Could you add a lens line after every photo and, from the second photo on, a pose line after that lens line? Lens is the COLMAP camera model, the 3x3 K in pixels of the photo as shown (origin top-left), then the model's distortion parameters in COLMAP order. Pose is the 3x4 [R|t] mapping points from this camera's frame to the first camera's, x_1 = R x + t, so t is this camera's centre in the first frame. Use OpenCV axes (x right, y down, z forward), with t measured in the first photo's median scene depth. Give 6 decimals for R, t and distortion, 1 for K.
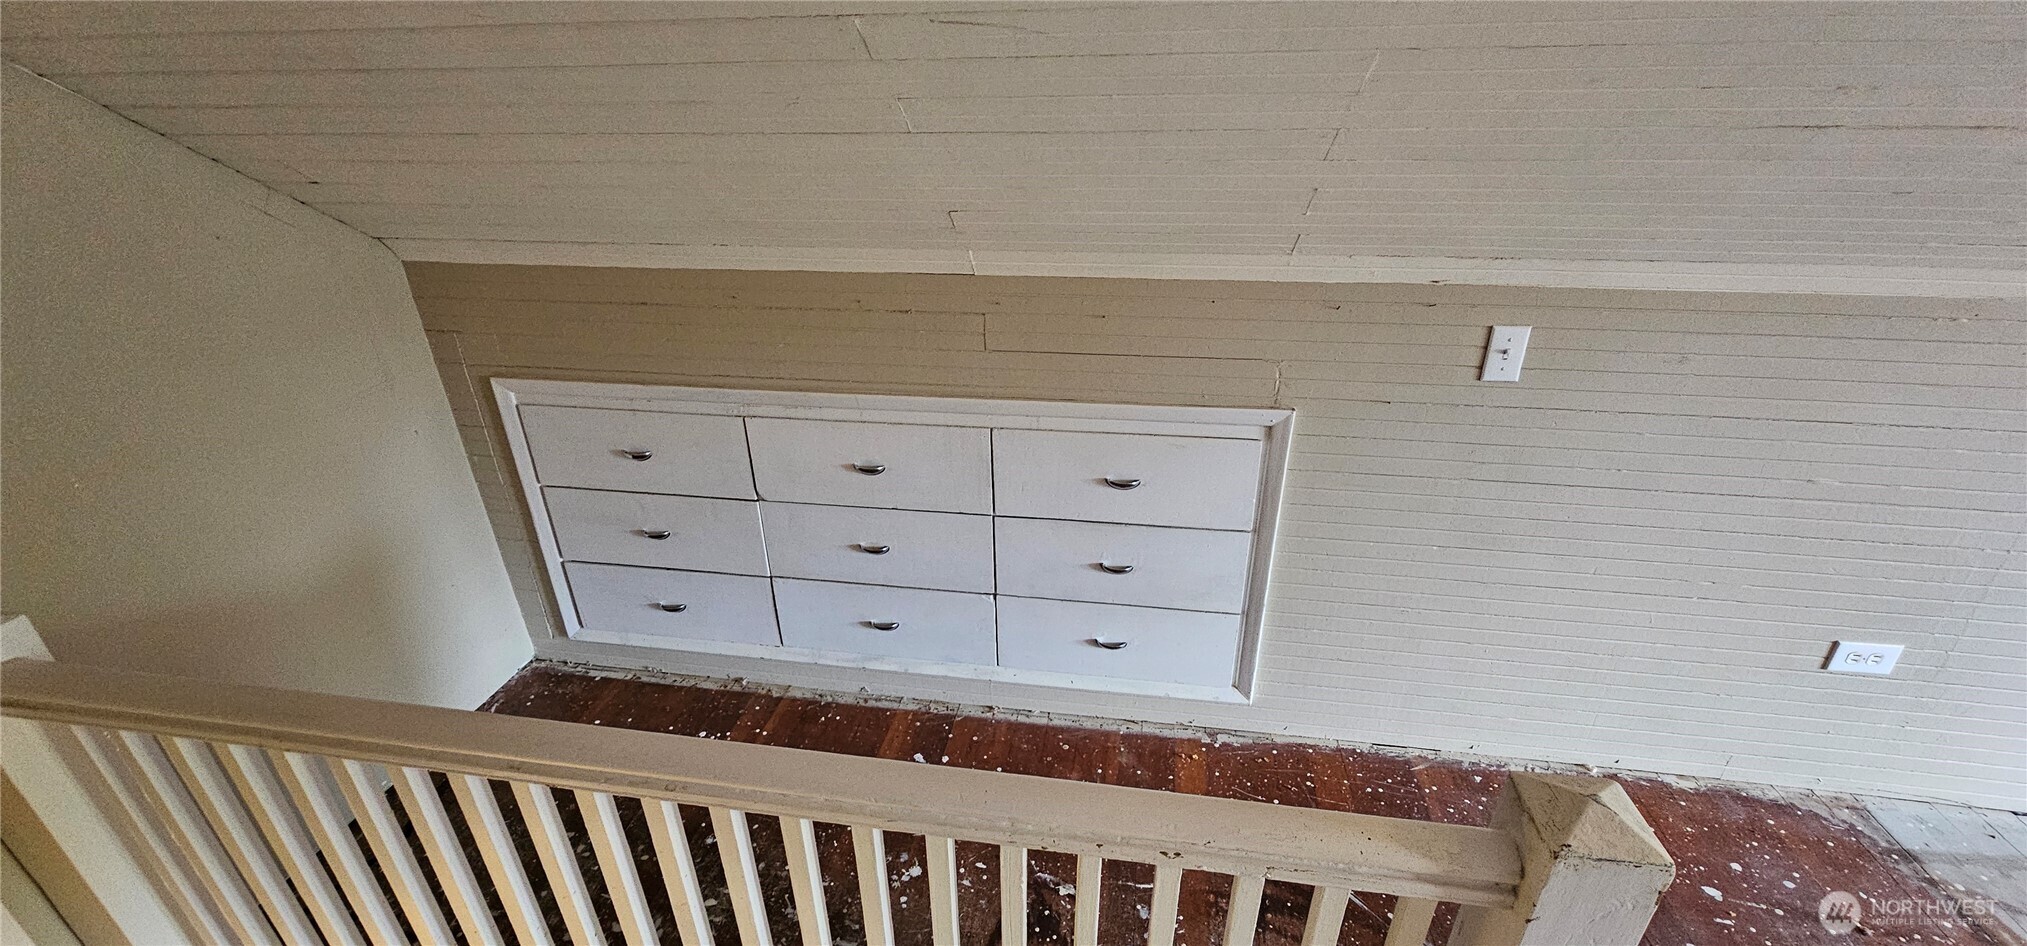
lens RADIAL K [[826.4, 0, 1012.5], [0, 826.4, 485.0], [0, 0, 1]] dist [0.000286, 0.000597]
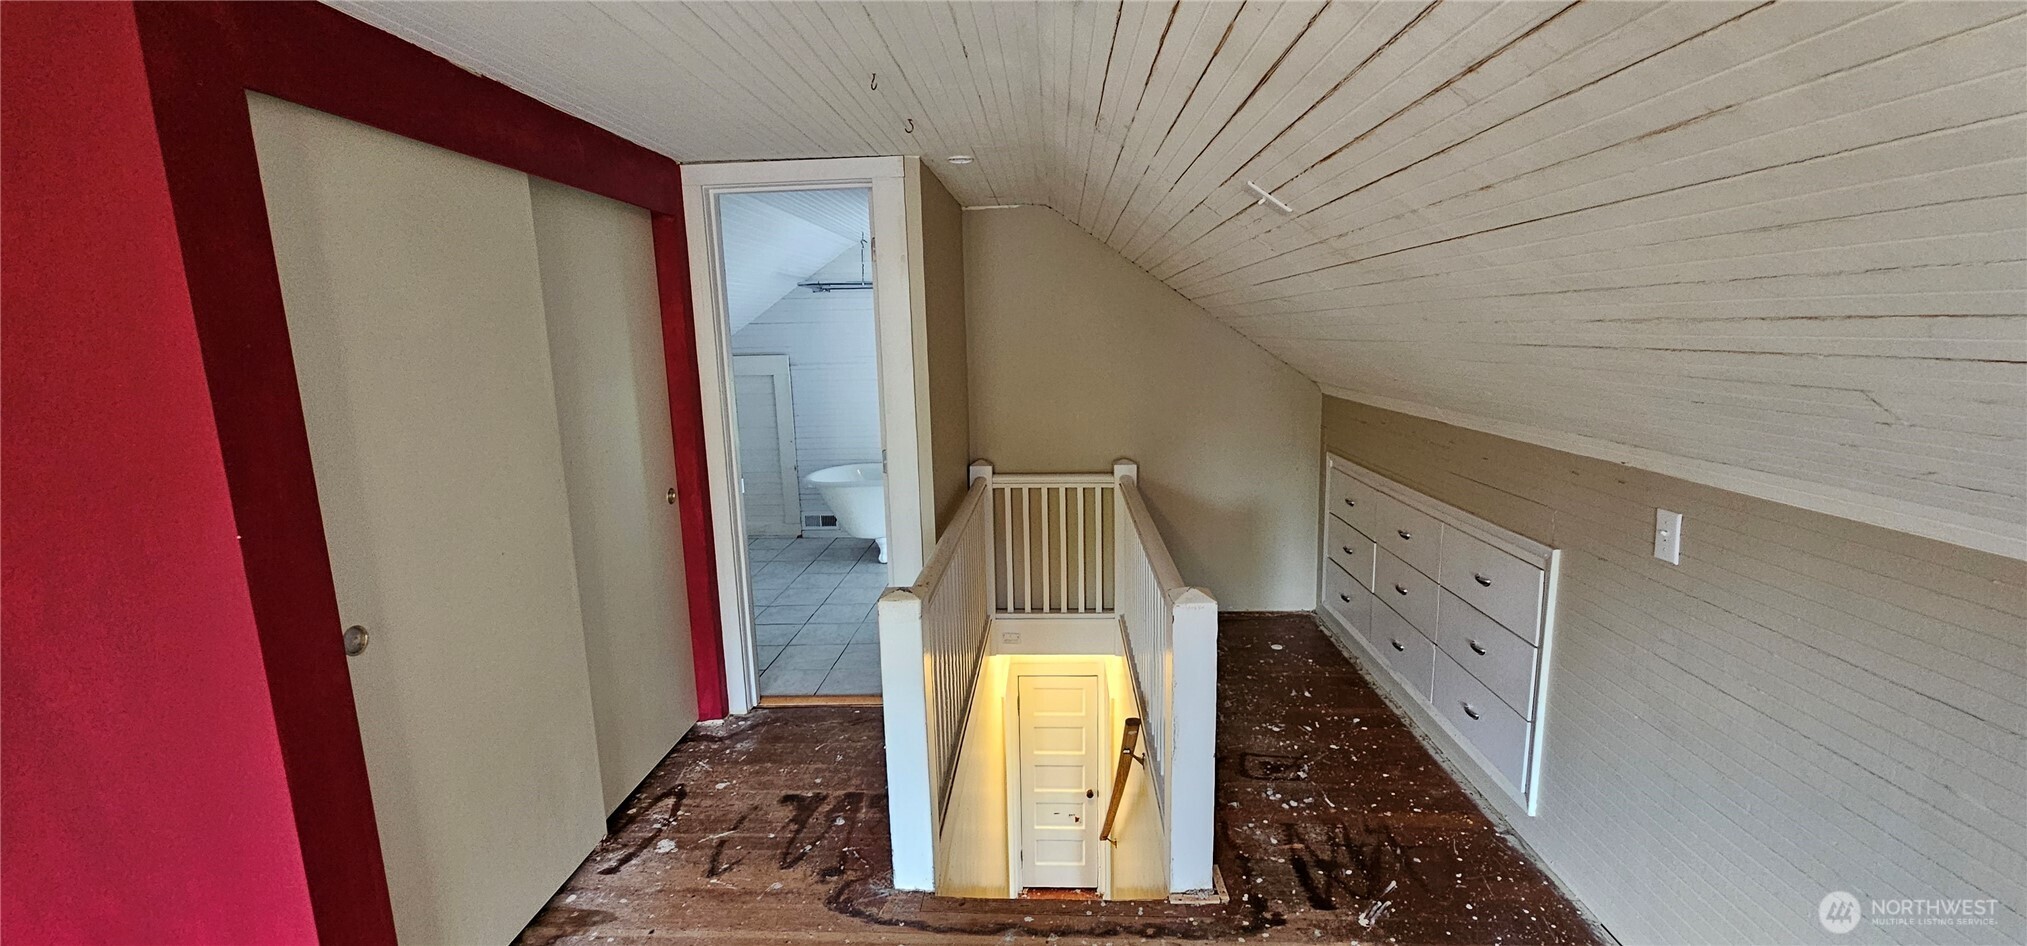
lens RADIAL K [[826.4, 0, 1012.5], [0, 826.4, 485.0], [0, 0, 1]] dist [0.000286, 0.000597]
pose [[0.108355, 0.190644, -0.975661, 1.490974], [-0.413867, 0.900994, 0.130090, 0.000438], [0.903866, 0.389698, 0.176529, -0.029444]]
